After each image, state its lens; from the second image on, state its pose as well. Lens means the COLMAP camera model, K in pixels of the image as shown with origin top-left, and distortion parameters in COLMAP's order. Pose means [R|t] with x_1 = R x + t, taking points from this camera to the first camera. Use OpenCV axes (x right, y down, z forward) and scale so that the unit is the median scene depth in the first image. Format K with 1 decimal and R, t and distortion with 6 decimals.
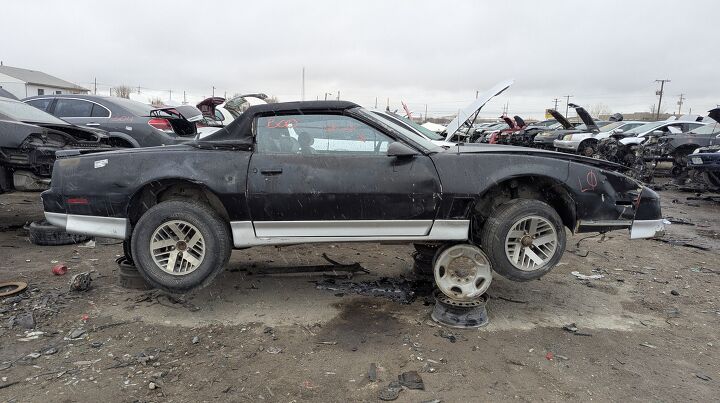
lens RADIAL K [[518.4, 0, 360.0], [0, 518.4, 201.5], [0, 0, 1]] dist [0.070569, -0.068025]
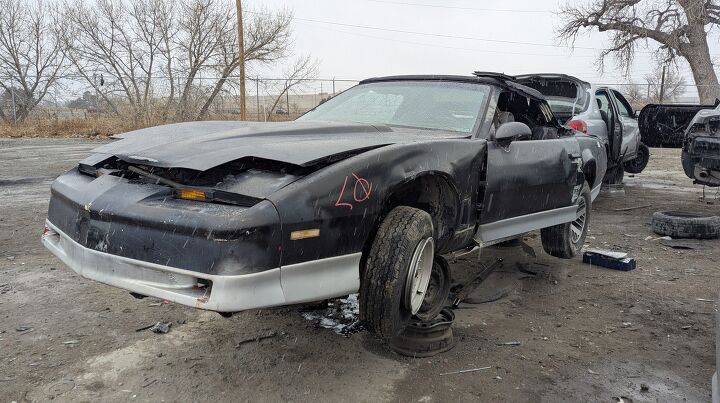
lens RADIAL K [[509.2, 0, 353.0], [0, 509.2, 197.7], [0, 0, 1]] dist [0.027386, -0.001773]
pose [[-0.609435, 0.102213, -0.786220, 0.870022], [-0.135637, 0.963594, 0.230411, -0.204236], [0.781147, 0.247061, -0.573384, 1.719411]]
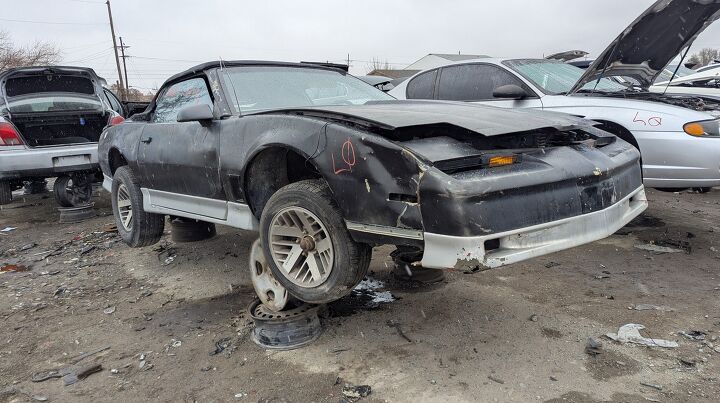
lens RADIAL K [[518.0, 0, 363.5], [0, 518.0, 205.0], [0, 0, 1]] dist [0.075991, -0.080284]
pose [[0.679331, 0.085718, -0.728808, 0.866134], [-0.041413, 0.996050, 0.078549, -0.030097], [0.732662, -0.023179, 0.680197, 0.604619]]
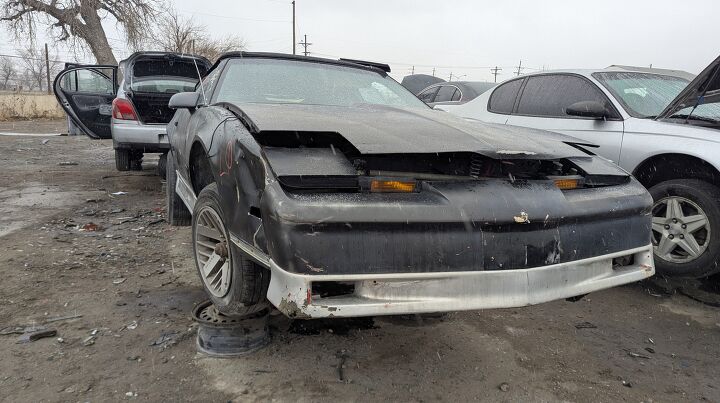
lens RADIAL K [[518.4, 0, 360.0], [0, 518.4, 201.5], [0, 0, 1]] dist [0.070569, -0.068025]
pose [[0.417357, 0.155058, -0.895416, 0.946816], [-0.157910, 0.982720, 0.096574, -0.066017], [0.894917, 0.101090, 0.434631, 0.879640]]
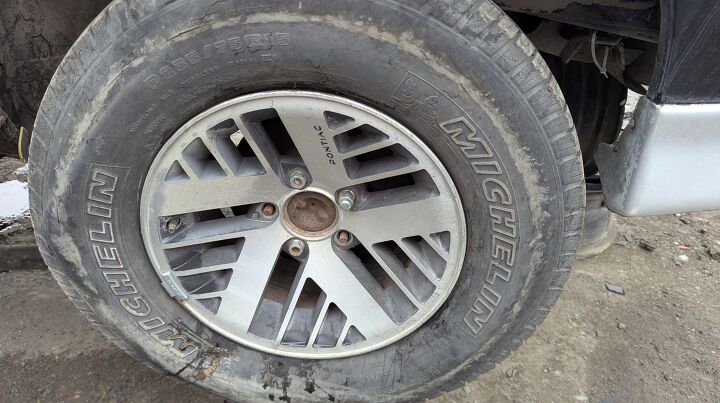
lens RADIAL K [[518.4, 0, 360.0], [0, 518.4, 201.5], [0, 0, 1]] dist [0.070569, -0.068025]
pose [[0.965606, 0.071812, -0.249897, 0.388378], [0.023441, 0.933147, 0.358730, 0.003822], [0.258952, -0.352249, 0.899369, 0.849852]]
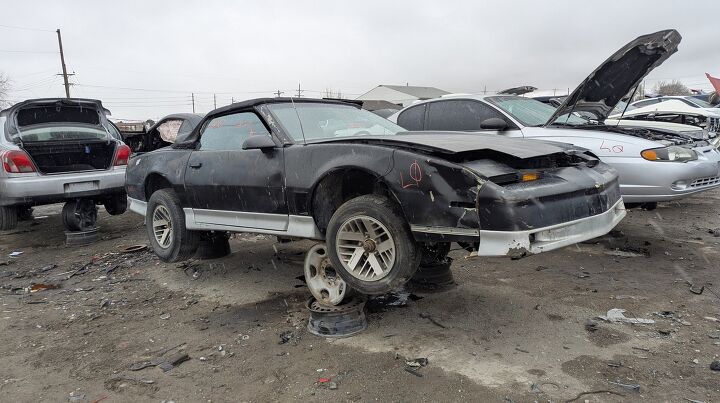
lens RADIAL K [[518.4, 0, 360.0], [0, 518.4, 201.5], [0, 0, 1]] dist [0.070569, -0.068025]
pose [[0.743819, 0.034194, -0.667505, 0.874690], [-0.032796, 0.999355, 0.014649, -0.007311], [0.667576, 0.010996, 0.744461, 0.372822]]
